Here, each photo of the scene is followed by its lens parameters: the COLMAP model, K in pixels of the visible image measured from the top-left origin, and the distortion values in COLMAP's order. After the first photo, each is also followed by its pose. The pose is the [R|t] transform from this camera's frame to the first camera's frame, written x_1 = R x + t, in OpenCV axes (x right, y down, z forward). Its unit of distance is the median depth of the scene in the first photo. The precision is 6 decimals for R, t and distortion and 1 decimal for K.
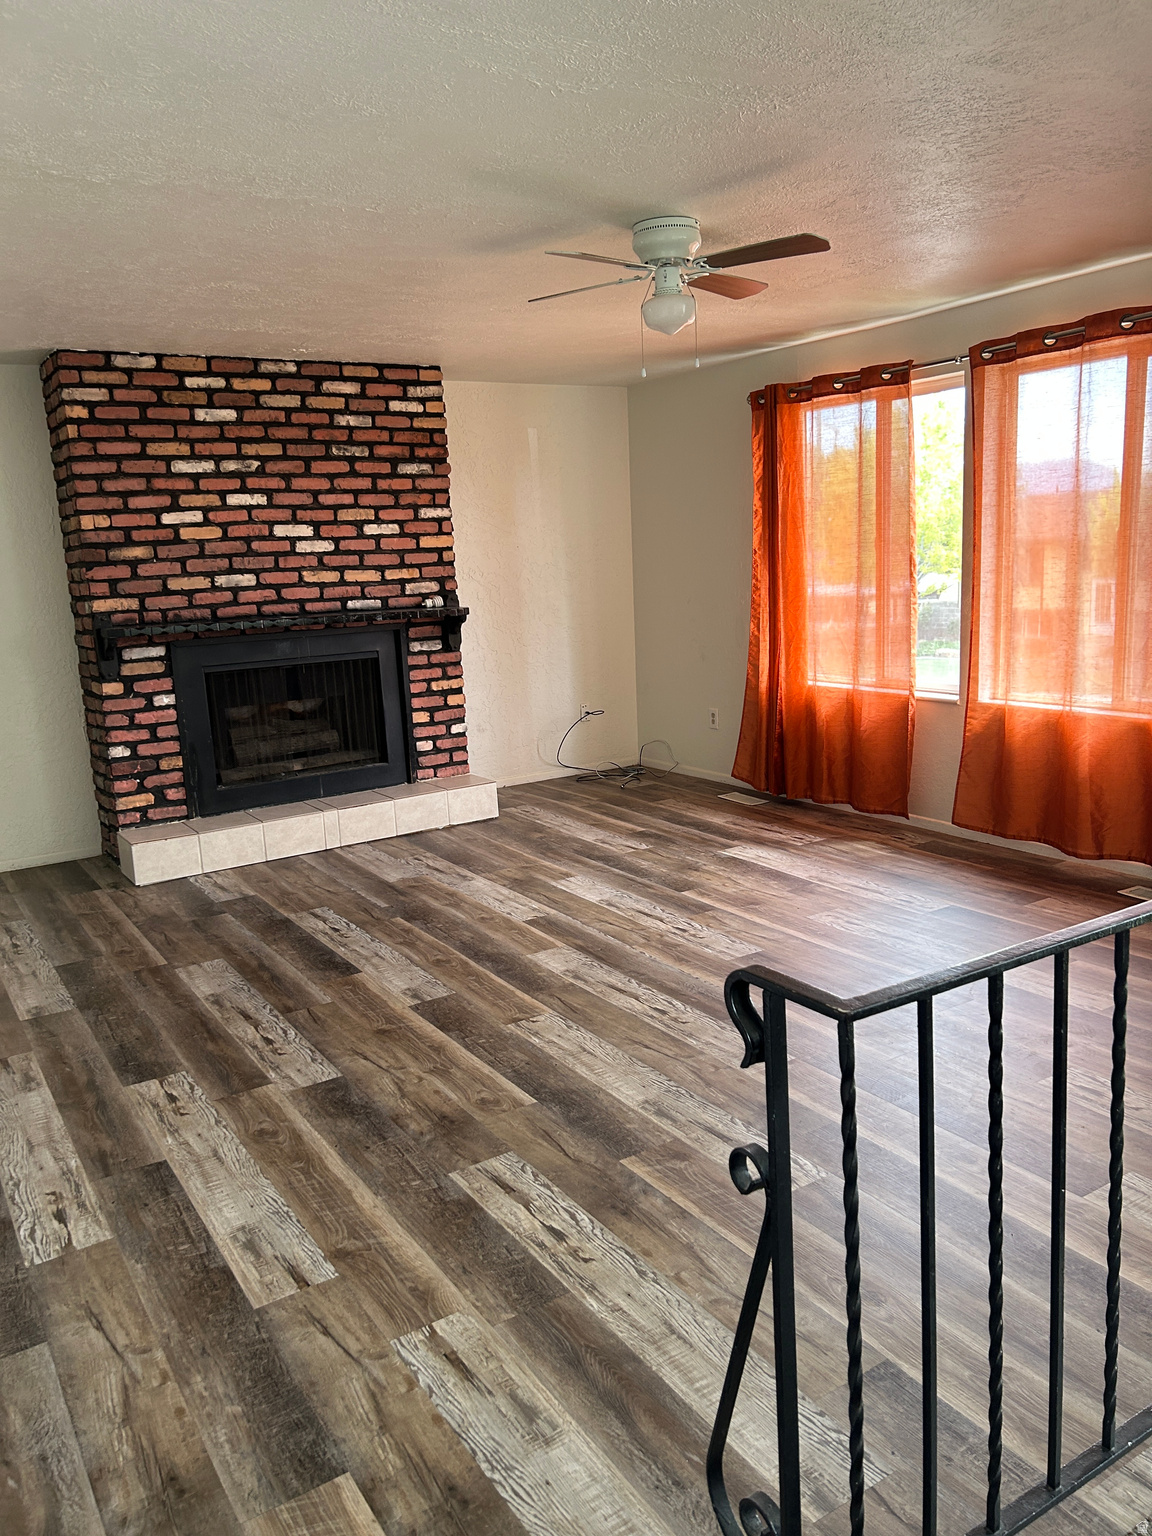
lens RADIAL K [[1164.4, 0, 576.8], [0, 1164.4, 765.1], [0, 0, 1]] dist [0.045088, -0.035414]
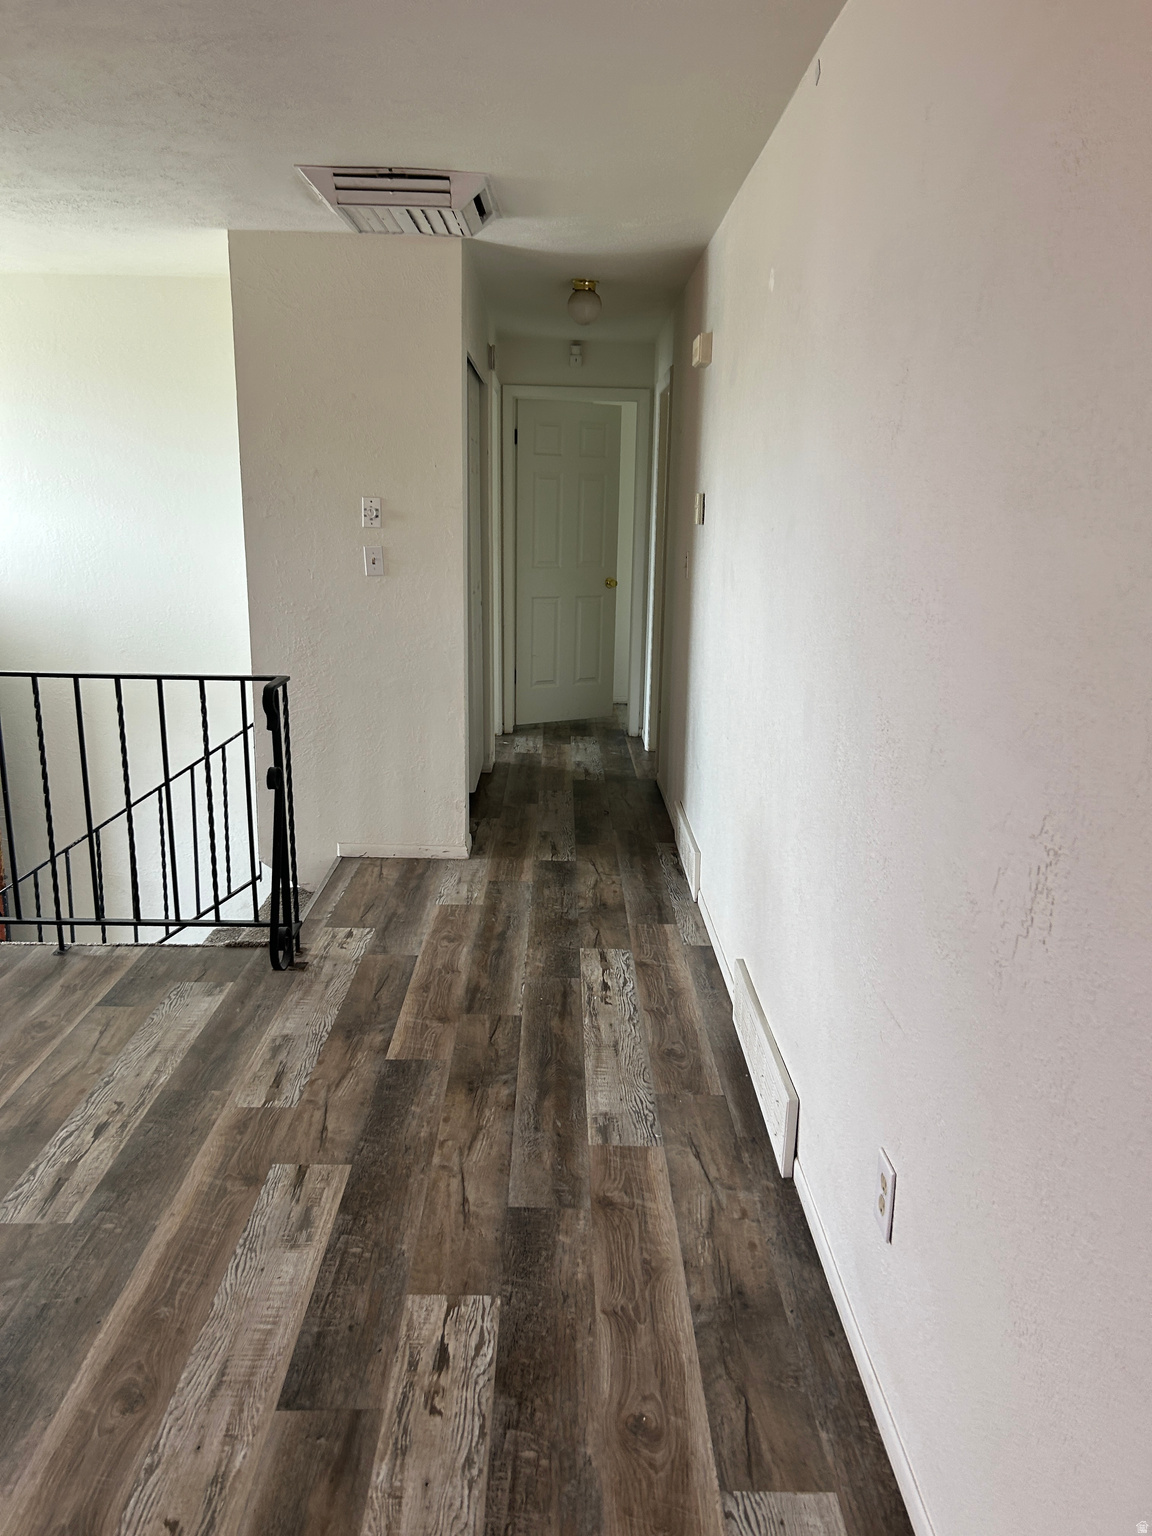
lens RADIAL K [[1164.4, 0, 575.2], [0, 1164.4, 768.8], [0, 0, 1]] dist [0.045088, -0.035414]
pose [[-0.849975, -0.081692, 0.520451, -0.960720], [0.126419, 0.927411, 0.352032, -0.246754], [-0.511431, 0.365013, -0.777949, 1.544793]]
